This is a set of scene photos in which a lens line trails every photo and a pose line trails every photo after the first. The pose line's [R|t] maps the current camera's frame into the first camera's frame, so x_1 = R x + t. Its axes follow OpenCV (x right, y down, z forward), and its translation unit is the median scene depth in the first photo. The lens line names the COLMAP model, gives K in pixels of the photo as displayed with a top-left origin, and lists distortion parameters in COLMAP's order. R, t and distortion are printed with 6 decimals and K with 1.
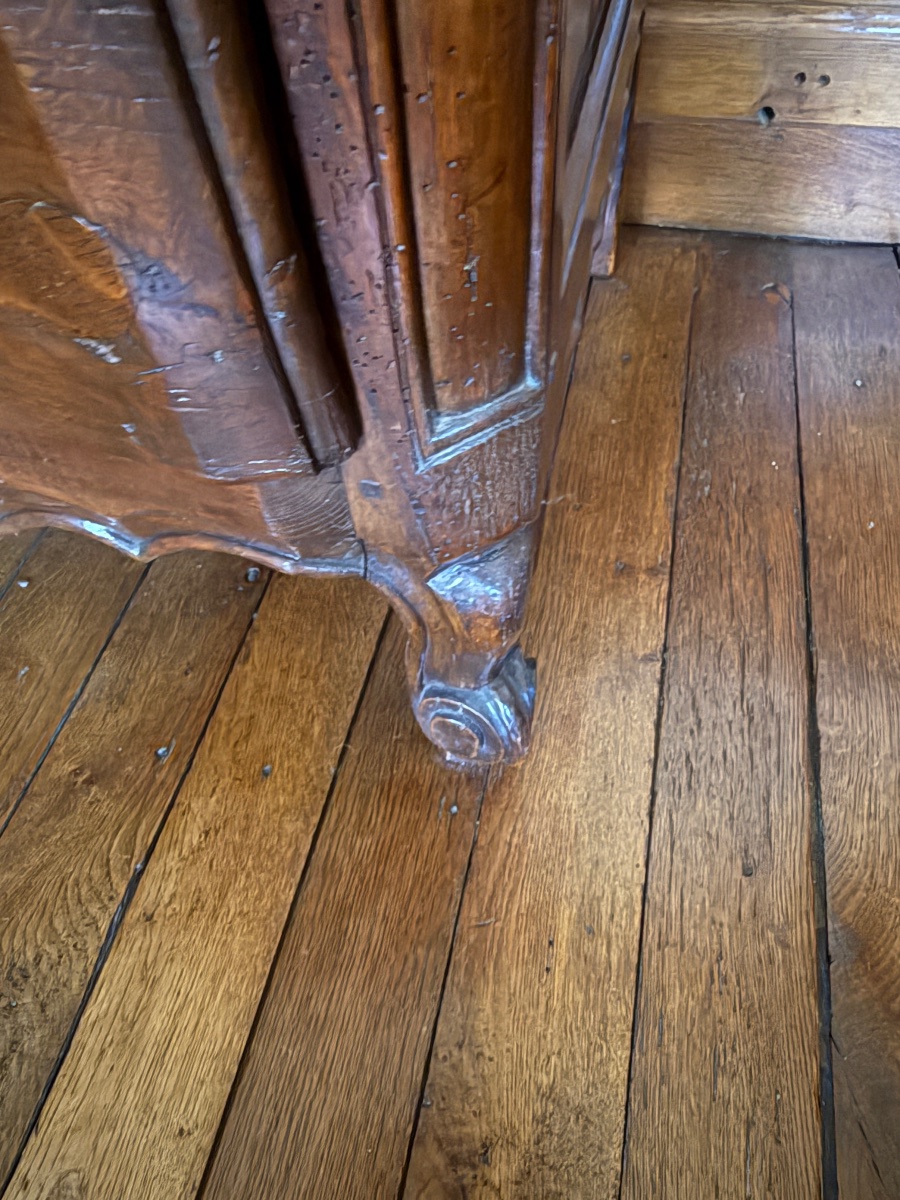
lens RADIAL K [[811.9, 0, 451.9], [0, 811.9, 574.0], [0, 0, 1]] dist [-0.002810, -0.003291]
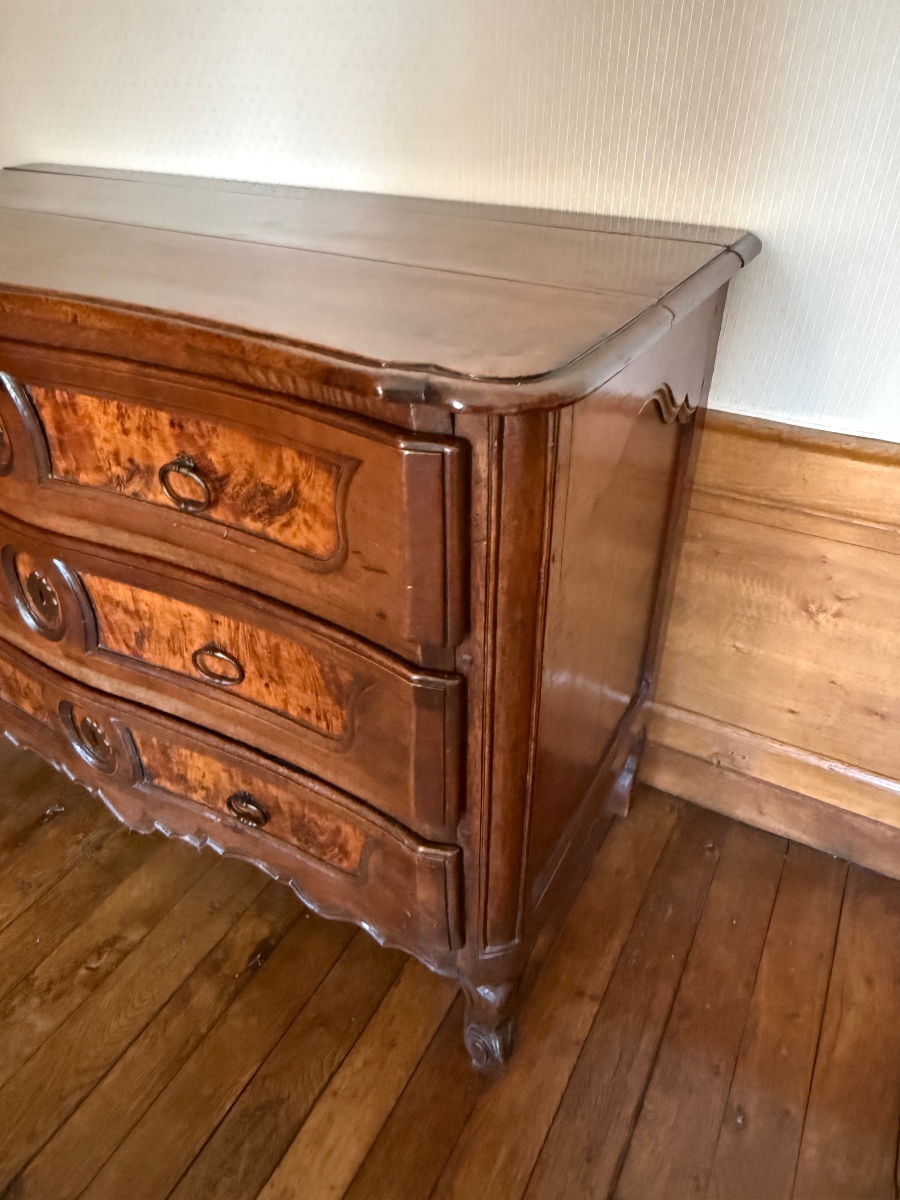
lens RADIAL K [[811.9, 0, 451.9], [0, 811.9, 574.0], [0, 0, 1]] dist [-0.002810, -0.003291]
pose [[0.958091, 0.197952, -0.207065, 0.139846], [-0.257983, 0.910446, -0.323315, -0.272511], [0.124521, 0.363184, 0.923359, -1.625900]]
